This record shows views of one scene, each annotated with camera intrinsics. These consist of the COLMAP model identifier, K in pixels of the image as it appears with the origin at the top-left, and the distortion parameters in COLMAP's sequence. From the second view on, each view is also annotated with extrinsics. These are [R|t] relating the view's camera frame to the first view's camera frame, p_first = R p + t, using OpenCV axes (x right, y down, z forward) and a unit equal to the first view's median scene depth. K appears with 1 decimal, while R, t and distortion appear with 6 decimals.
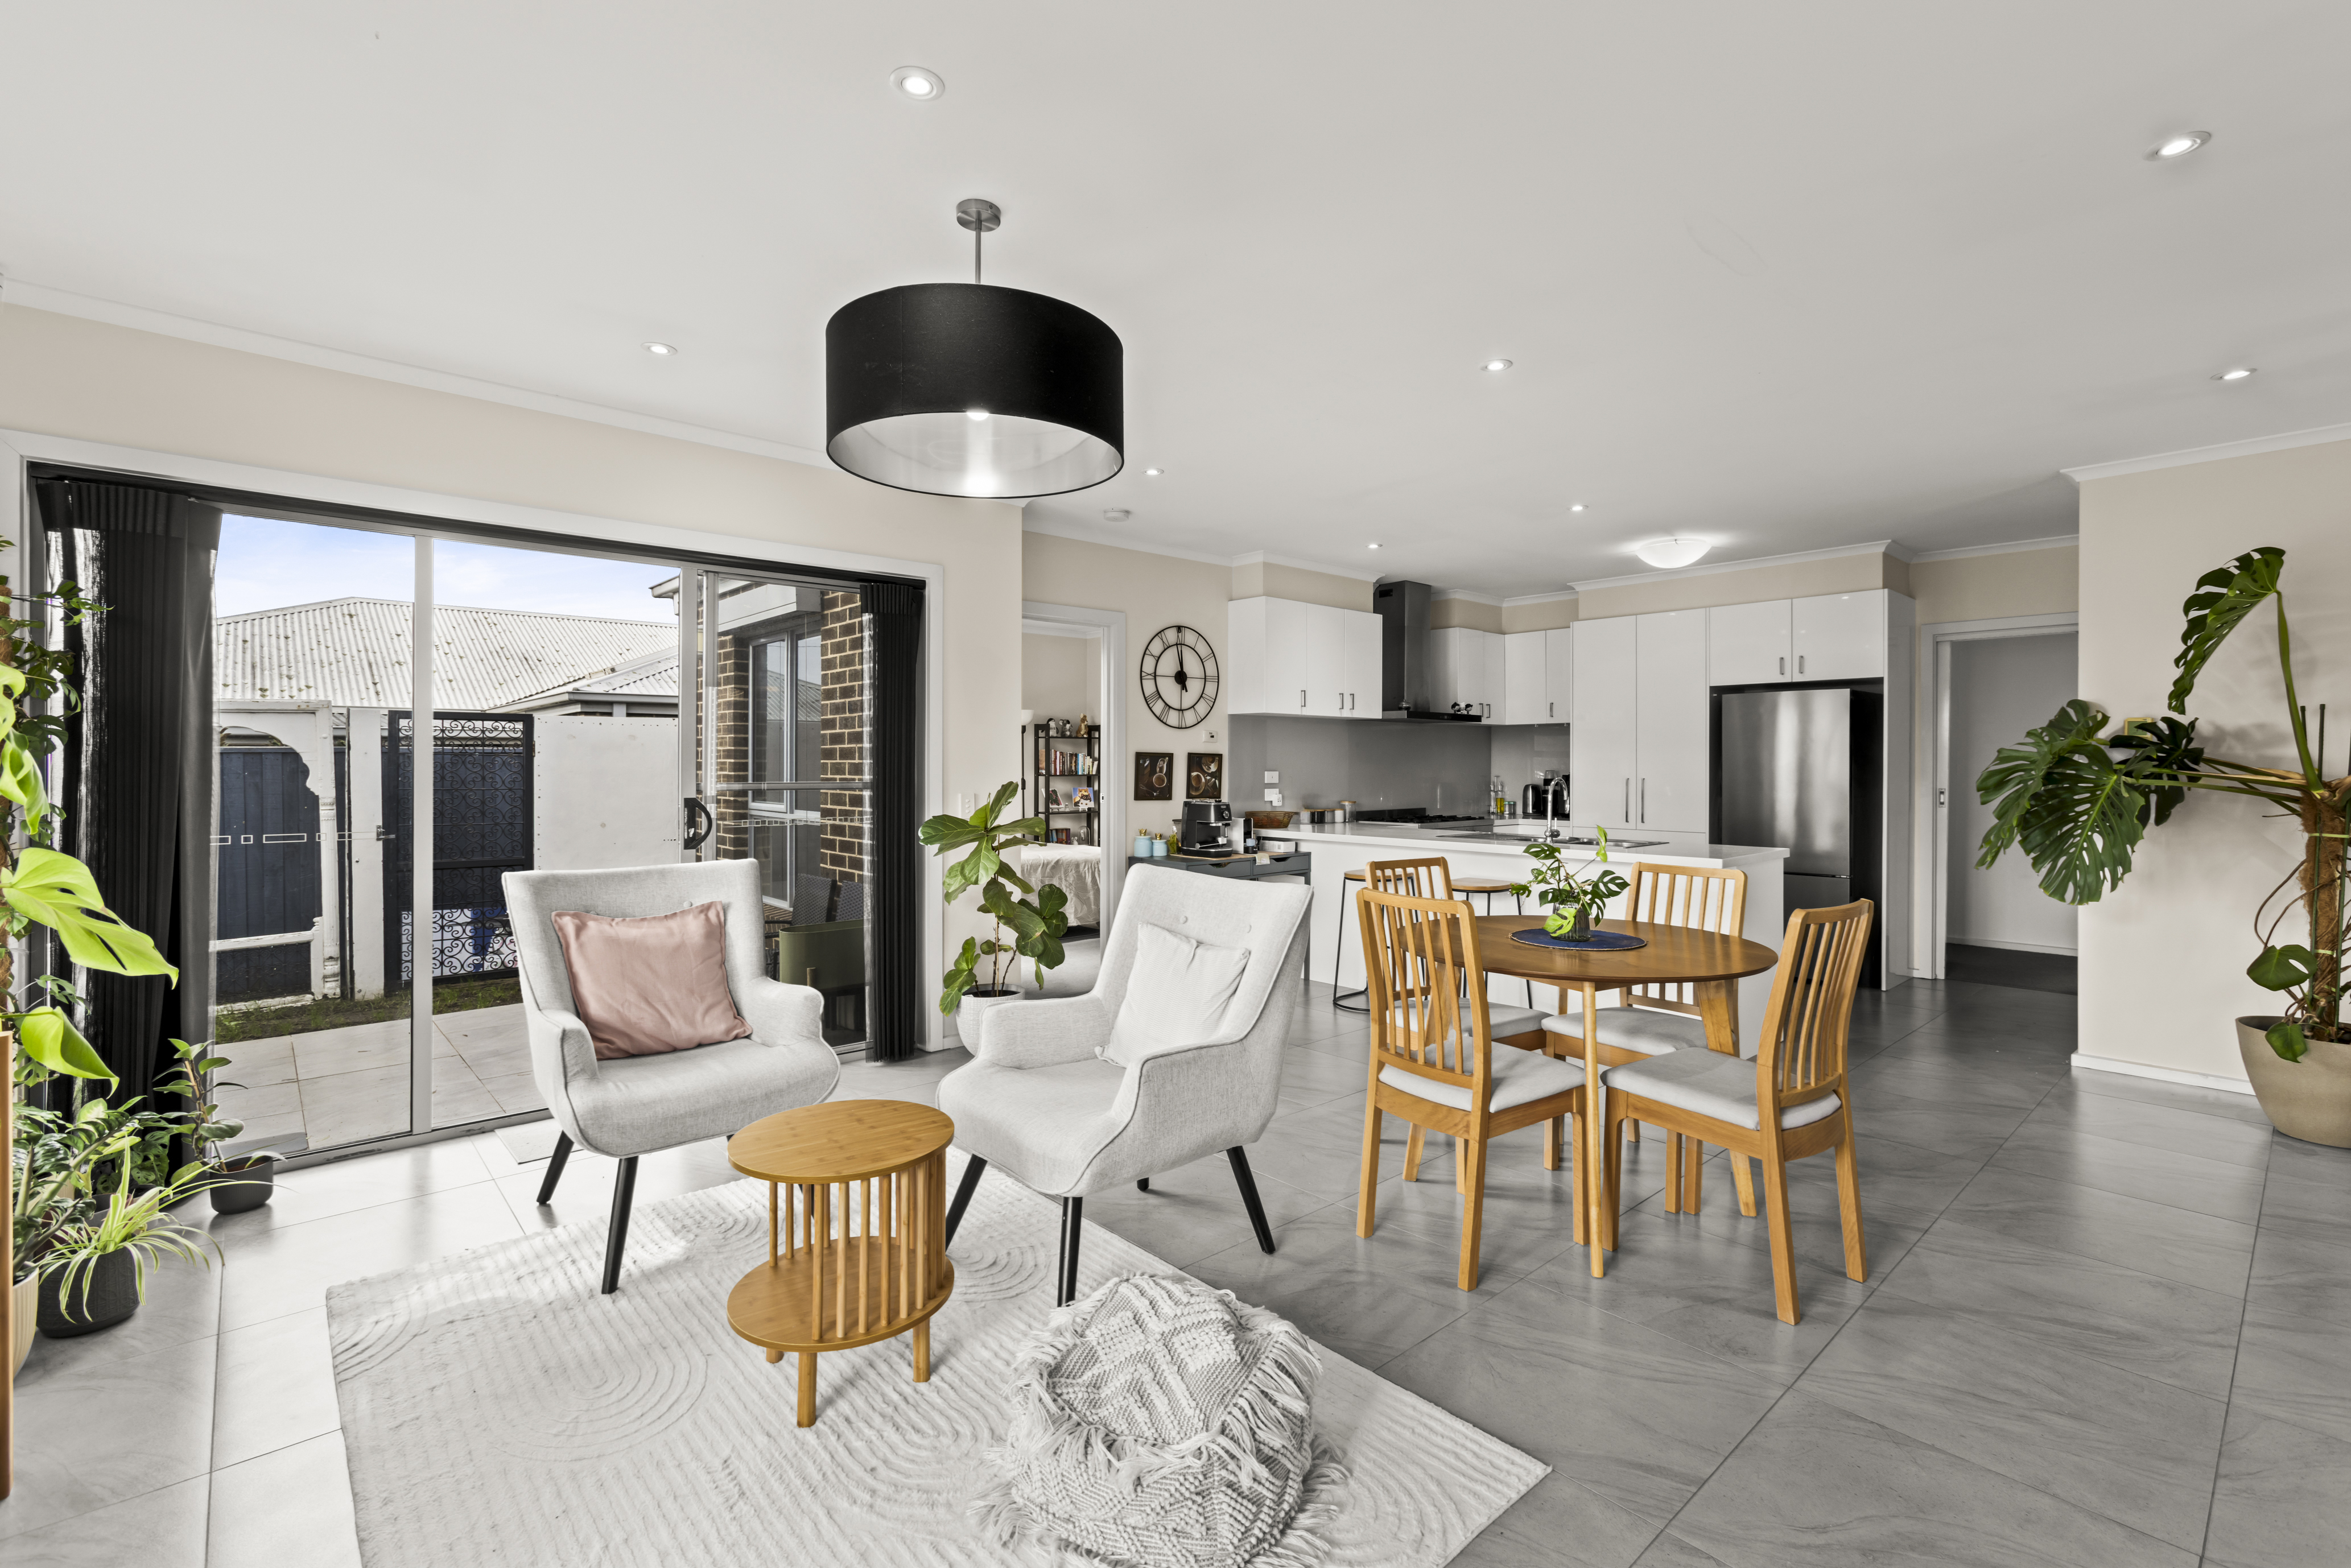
lens RADIAL K [[1050.2, 0, 1184.3], [0, 1050.2, 767.3], [0, 0, 1]] dist [-0.002910, 0.002785]
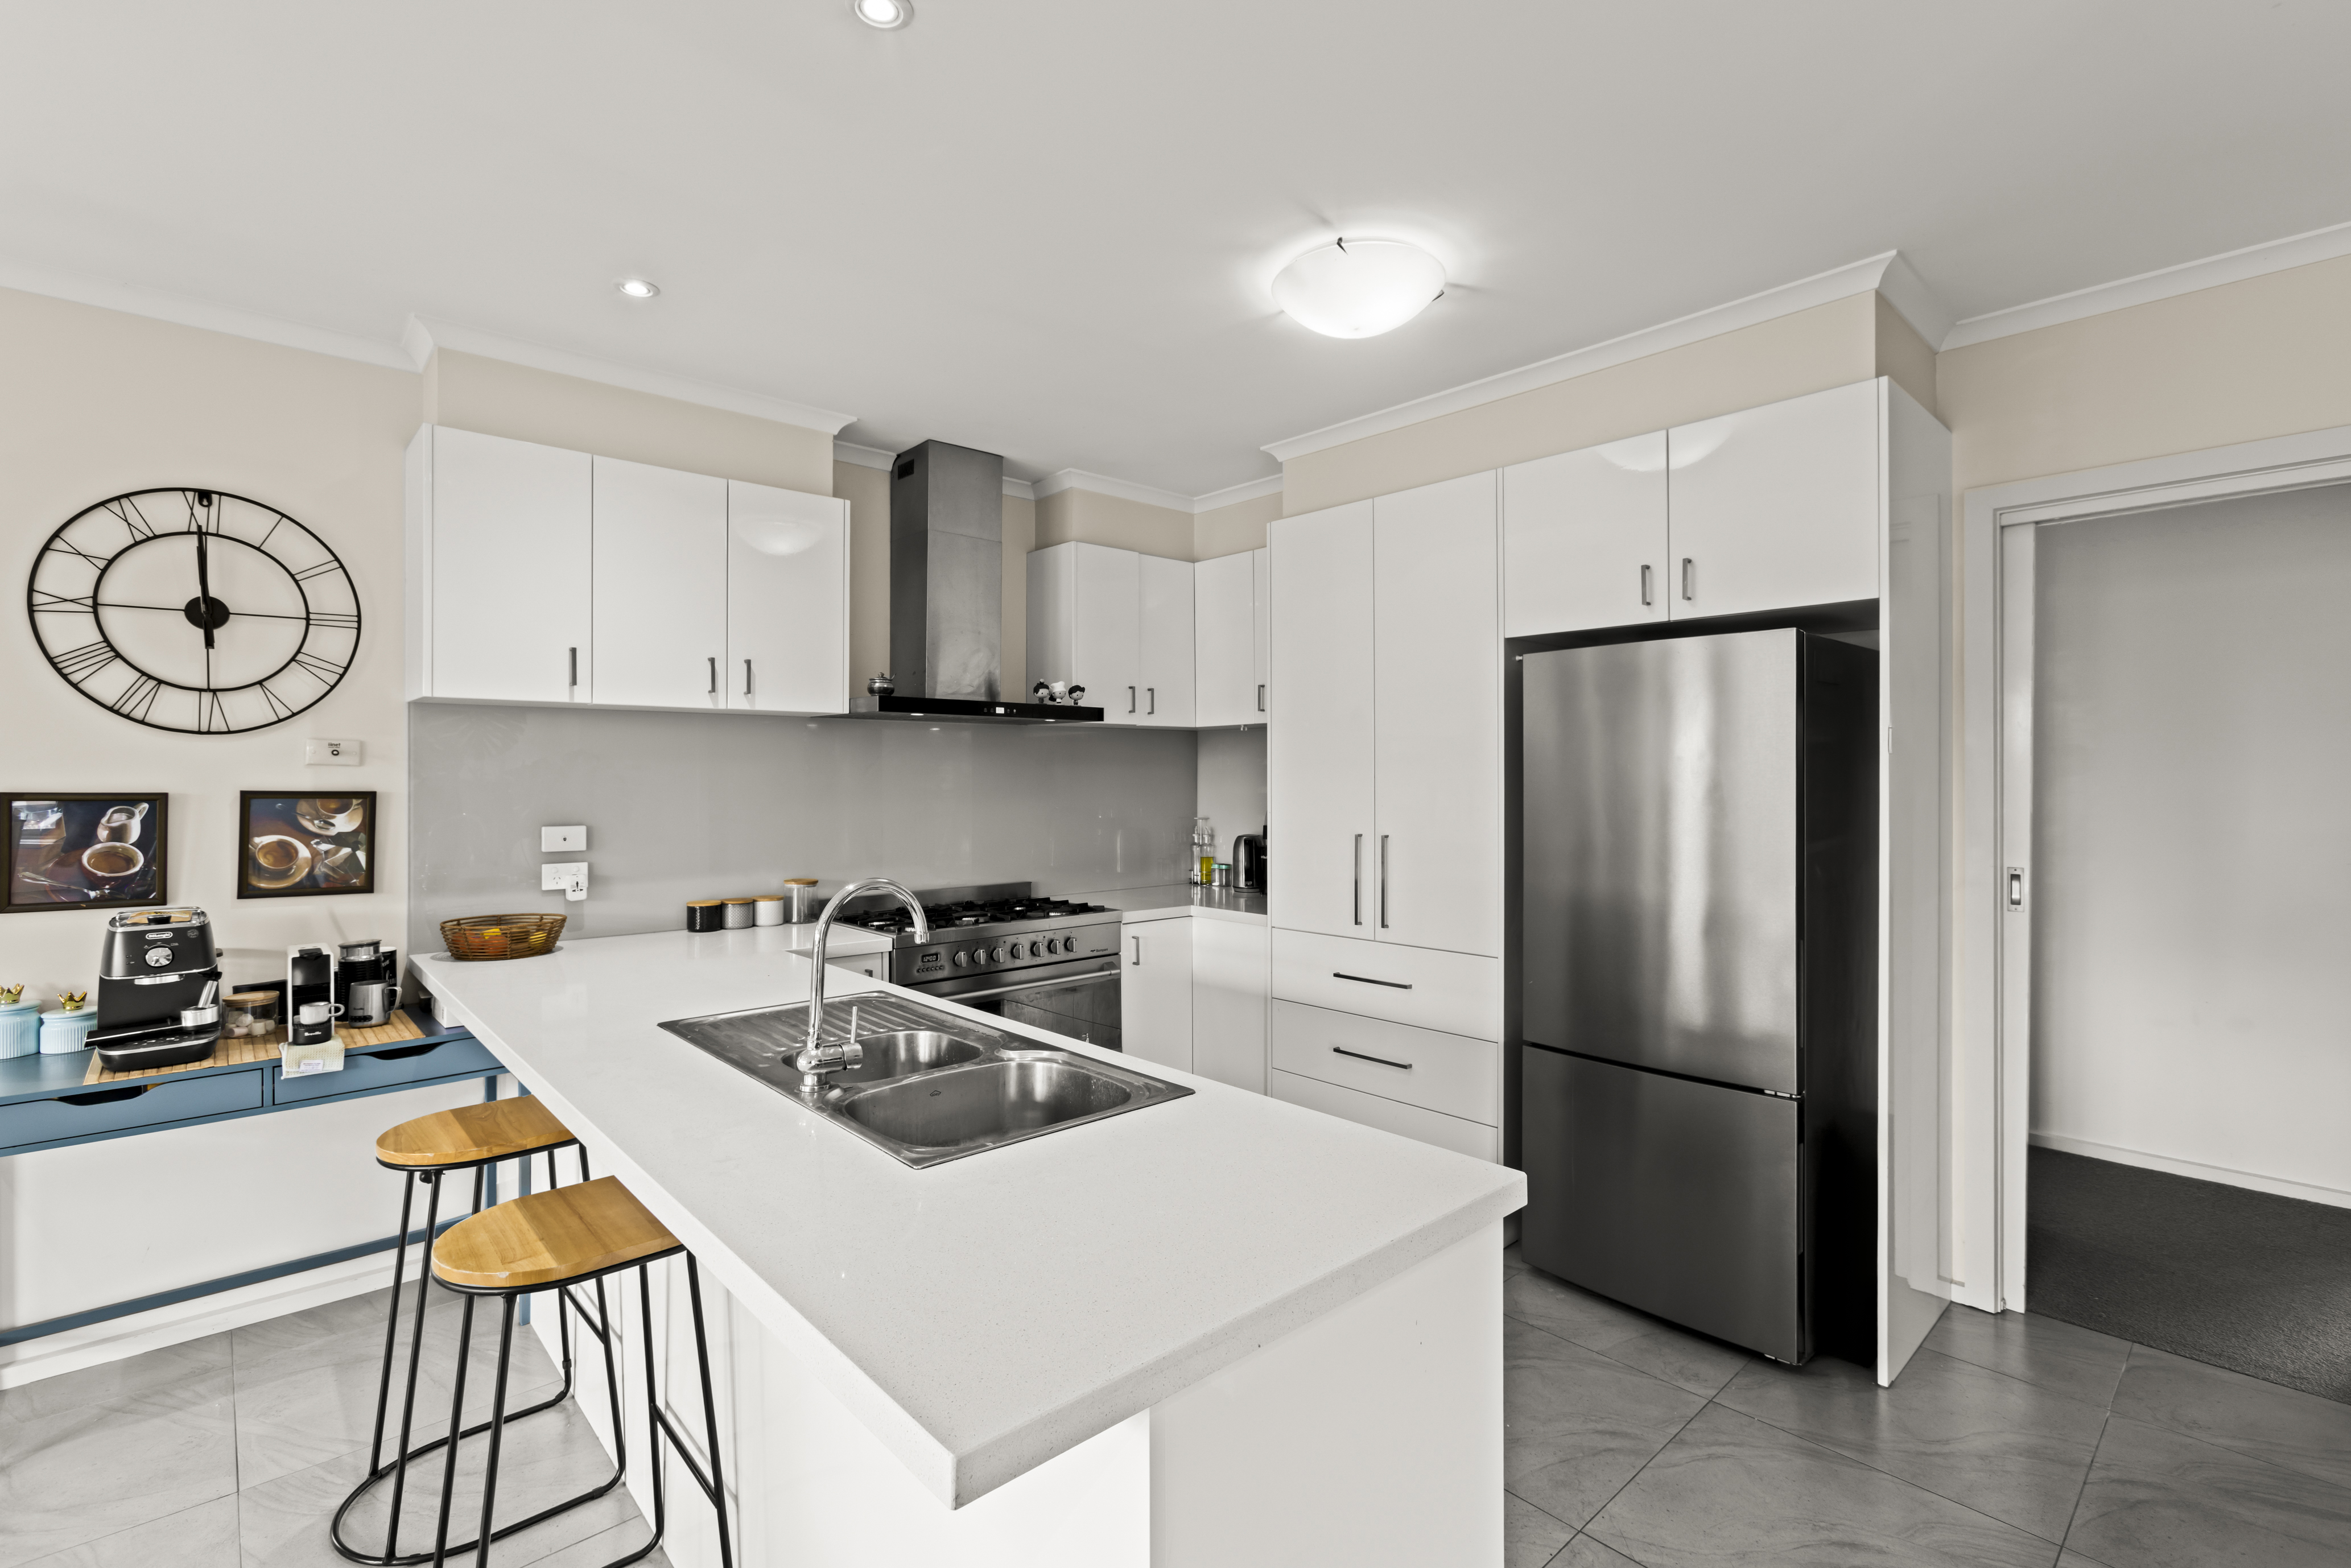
lens RADIAL K [[1050.2, 0, 1188.5], [0, 1050.2, 774.5], [0, 0, 1]] dist [-0.002910, 0.002785]
pose [[0.999993, -0.003492, 0.000984, 0.395104], [0.003495, 0.999990, -0.002789, -0.018395], [-0.000974, 0.002793, 0.999996, 0.589067]]
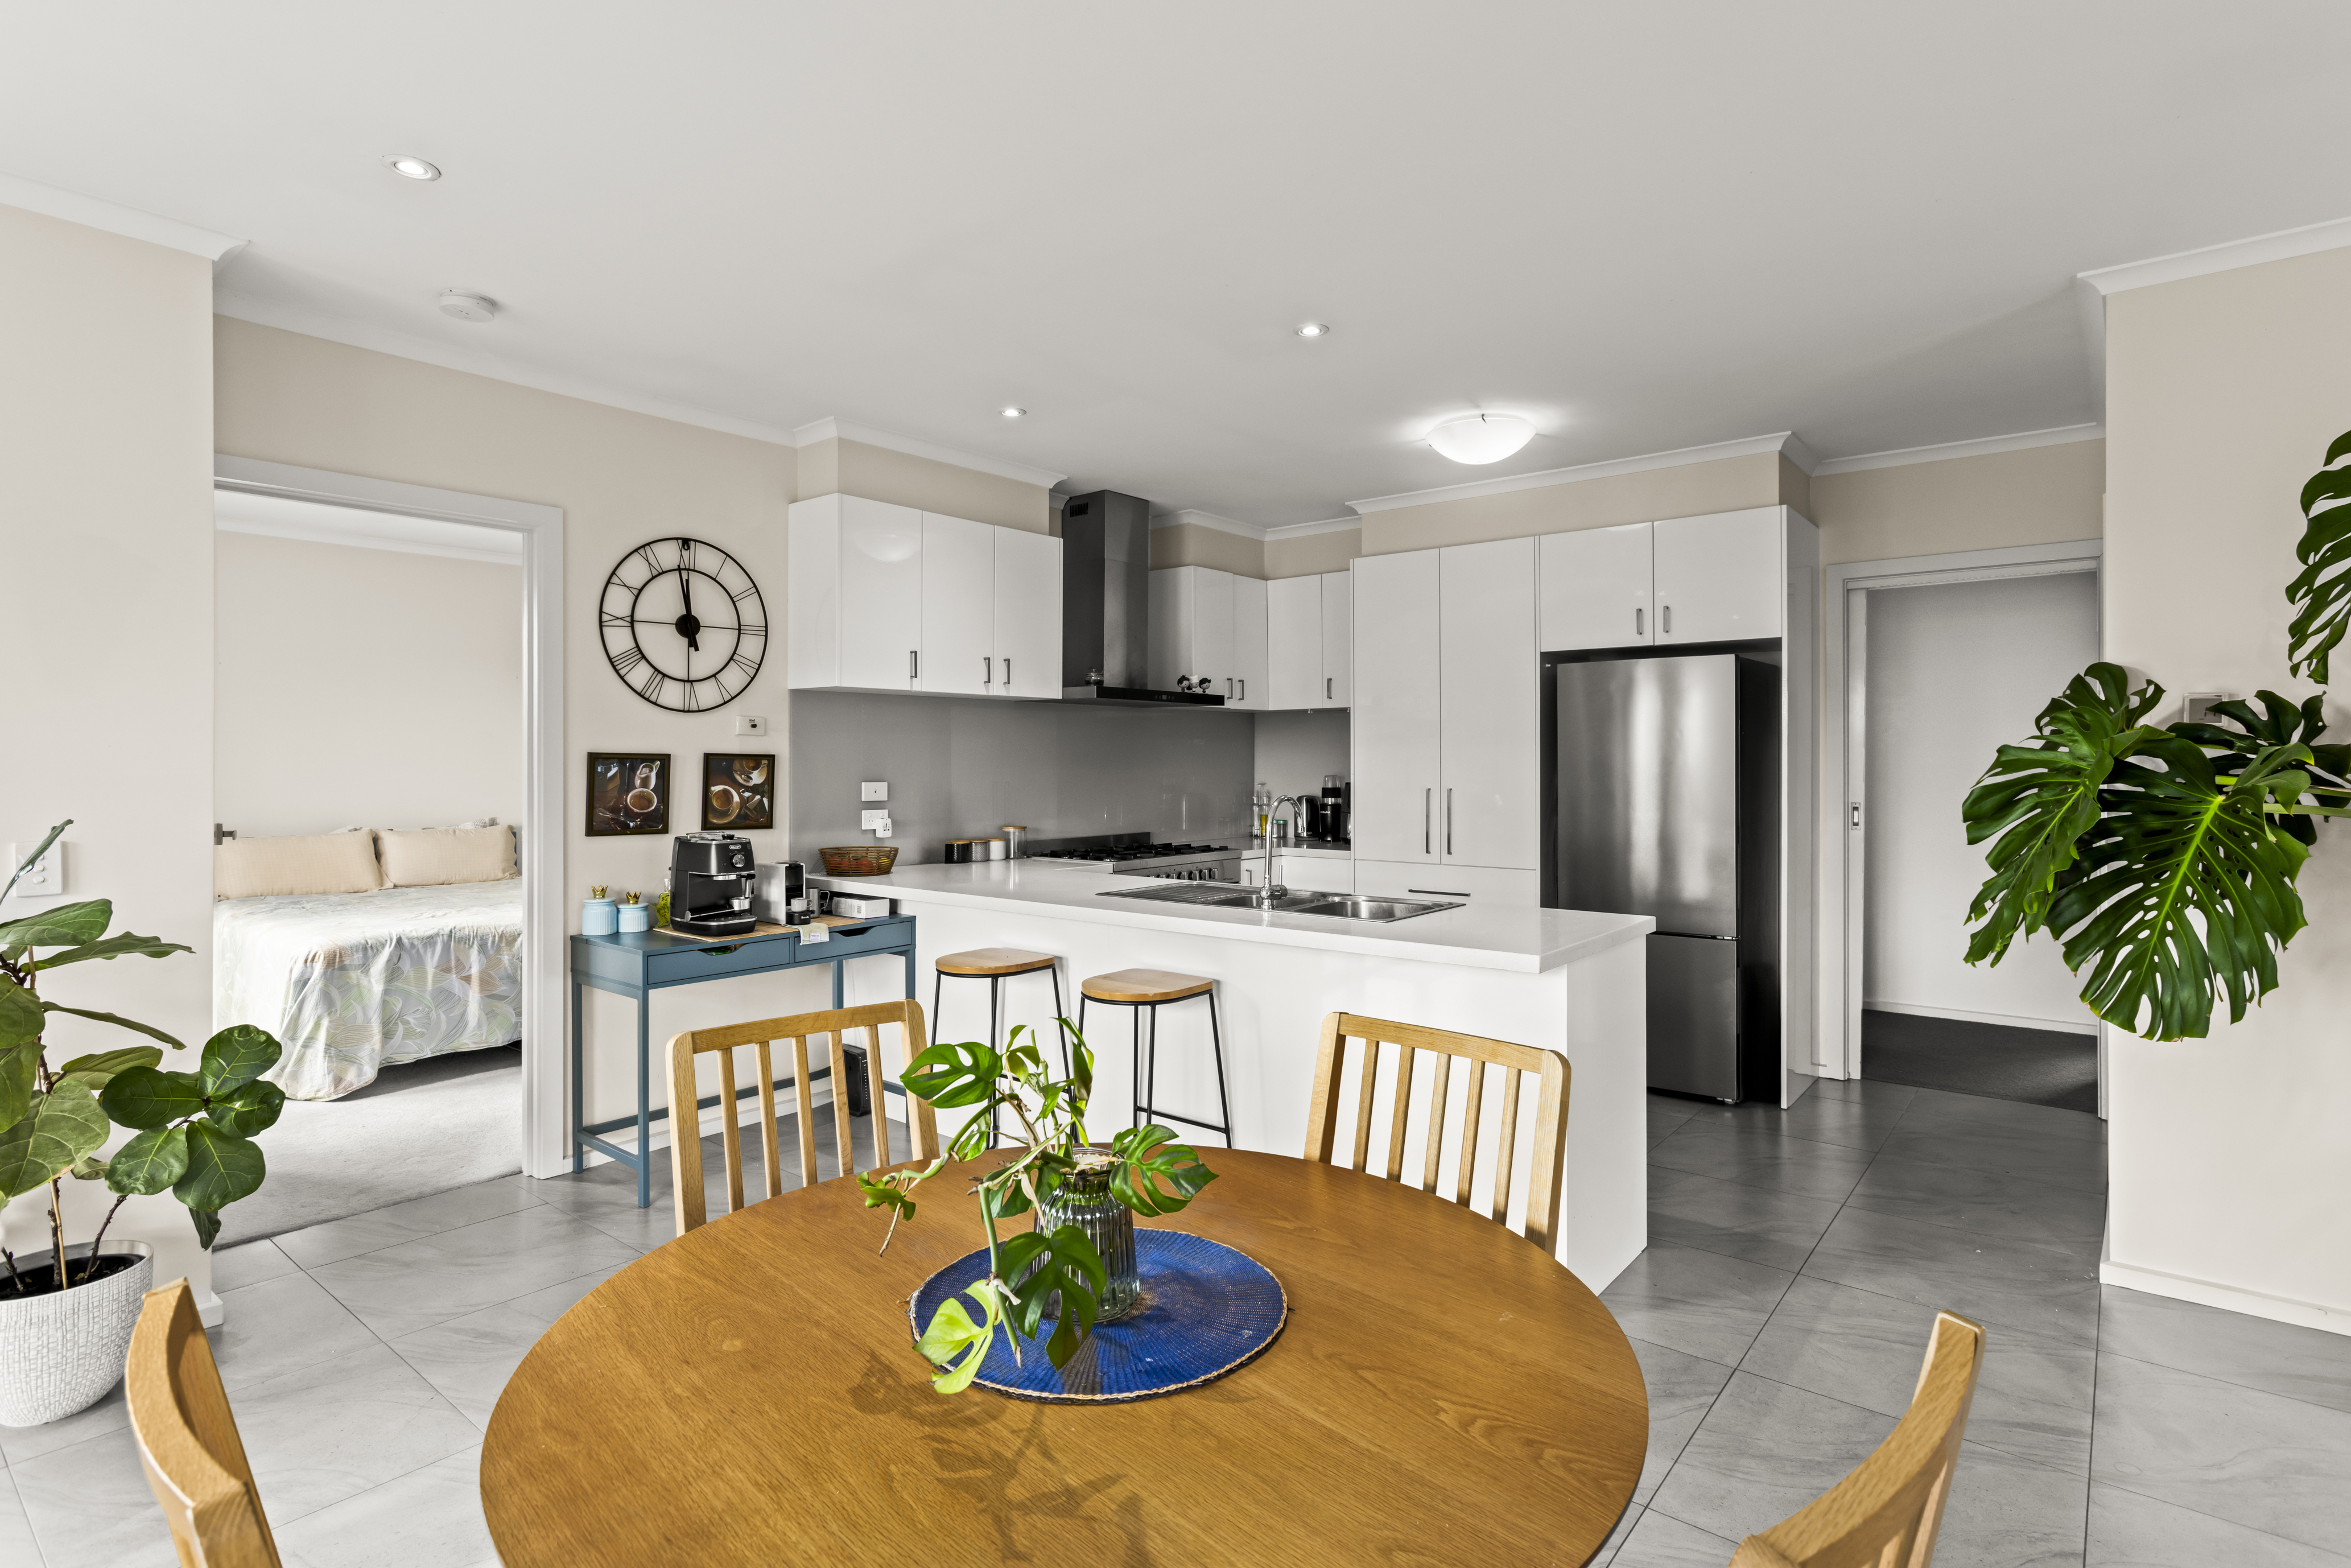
lens RADIAL K [[1177.1, 0, 1179.4], [0, 1177.1, 759.1], [0, 0, 1]] dist [-0.009114, 0.005389]
pose [[0.989235, -0.003109, 0.146303, 0.175669], [0.003693, 0.999986, -0.003719, -0.007260], [-0.146290, 0.004219, 0.989233, 0.312567]]
